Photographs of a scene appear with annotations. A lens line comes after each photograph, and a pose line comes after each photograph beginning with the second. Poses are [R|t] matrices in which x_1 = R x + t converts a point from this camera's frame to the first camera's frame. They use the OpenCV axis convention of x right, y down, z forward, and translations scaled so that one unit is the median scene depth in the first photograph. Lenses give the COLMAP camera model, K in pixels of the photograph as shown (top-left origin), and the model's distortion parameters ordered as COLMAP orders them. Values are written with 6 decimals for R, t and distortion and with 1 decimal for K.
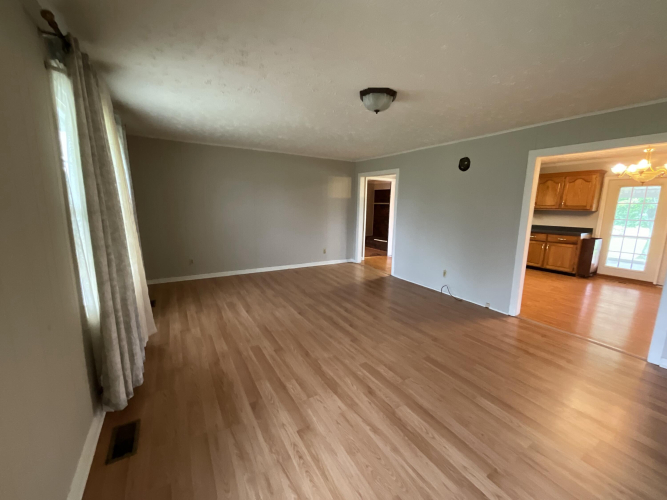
lens RADIAL K [[268.7, 0, 335.5], [0, 268.7, 250.8], [0, 0, 1]] dist [-0.001359, 0.000014]
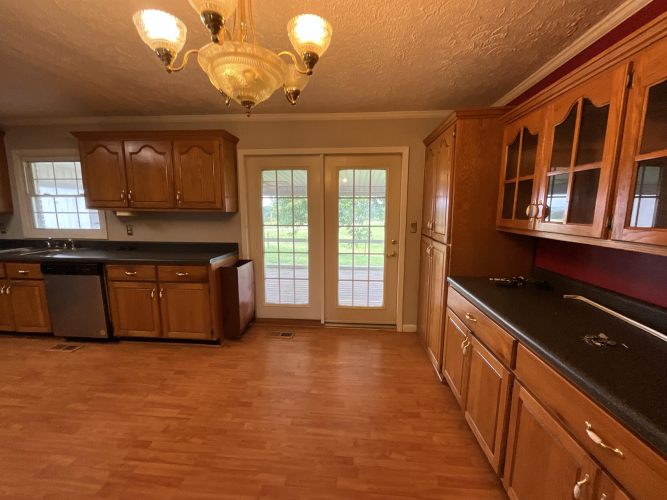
lens RADIAL K [[268.7, 0, 335.5], [0, 268.7, 250.8], [0, 0, 1]] dist [-0.001359, 0.000014]
pose [[0.582446, -0.131316, 0.802193, 0.788360], [0.140621, 0.988263, 0.059674, -0.090632], [-0.800614, 0.078049, 0.594076, 0.639205]]
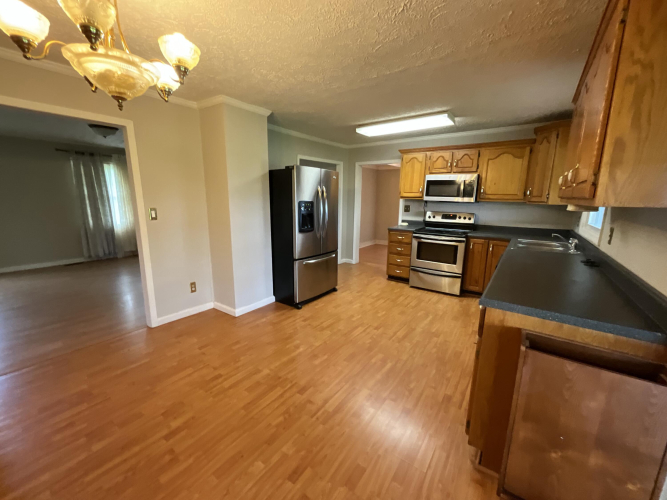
lens RADIAL K [[270.3, 0, 334.8], [0, 270.3, 251.0], [0, 0, 1]] dist [-0.004139, 0.002854]
pose [[0.391717, 0.164979, -0.905174, 1.277345], [-0.161244, 0.980877, 0.108998, -0.131611], [0.905846, 0.103257, 0.410829, 0.919416]]
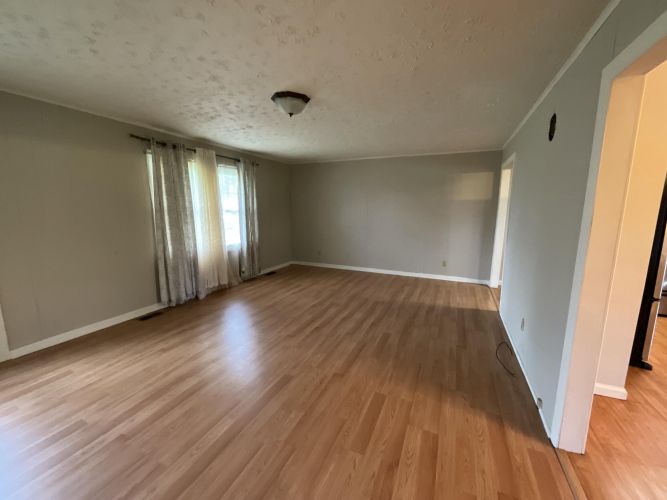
lens RADIAL K [[270.3, 0, 334.8], [0, 270.3, 251.0], [0, 0, 1]] dist [-0.004139, 0.002854]
pose [[0.568833, 0.117586, -0.814004, 0.631548], [-0.136155, 0.989534, 0.047796, -0.044099], [0.811105, 0.083643, 0.578889, 0.322402]]
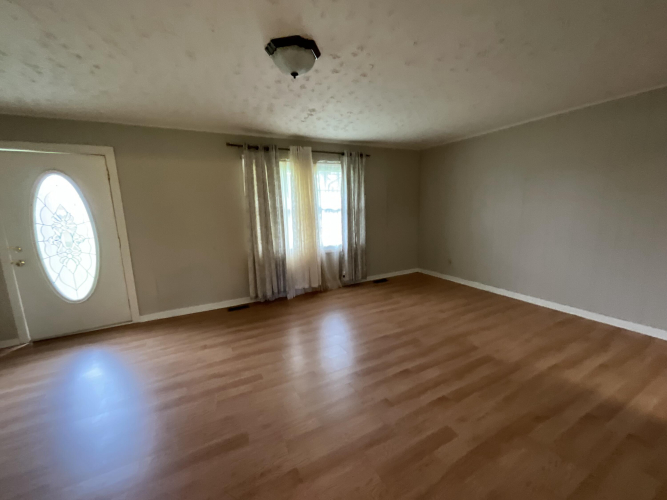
lens RADIAL K [[270.3, 0, 334.8], [0, 270.3, 251.0], [0, 0, 1]] dist [-0.004139, 0.002854]
pose [[-0.063617, 0.150891, -0.986501, 0.515193], [-0.144893, 0.976633, 0.158725, -0.104240], [0.987400, 0.153034, -0.040268, 0.666549]]
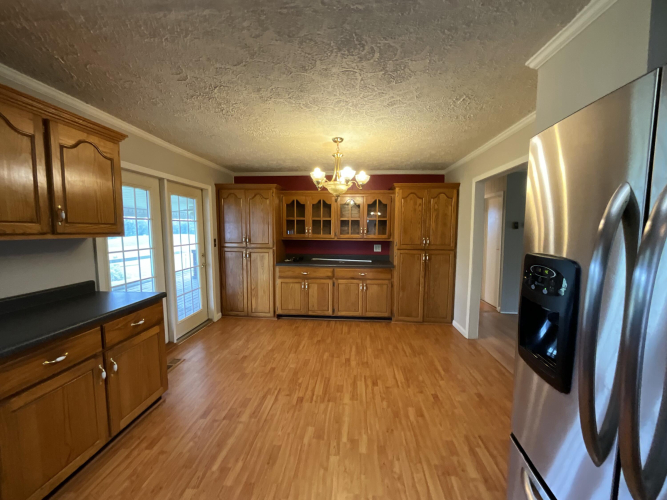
lens RADIAL K [[270.3, 0, 334.8], [0, 270.3, 251.0], [0, 0, 1]] dist [-0.004139, 0.002854]
pose [[-0.815950, -0.067066, 0.574219, 0.566546], [0.082433, 0.969603, 0.230380, -0.232608], [-0.572215, 0.235313, -0.785619, 1.373636]]
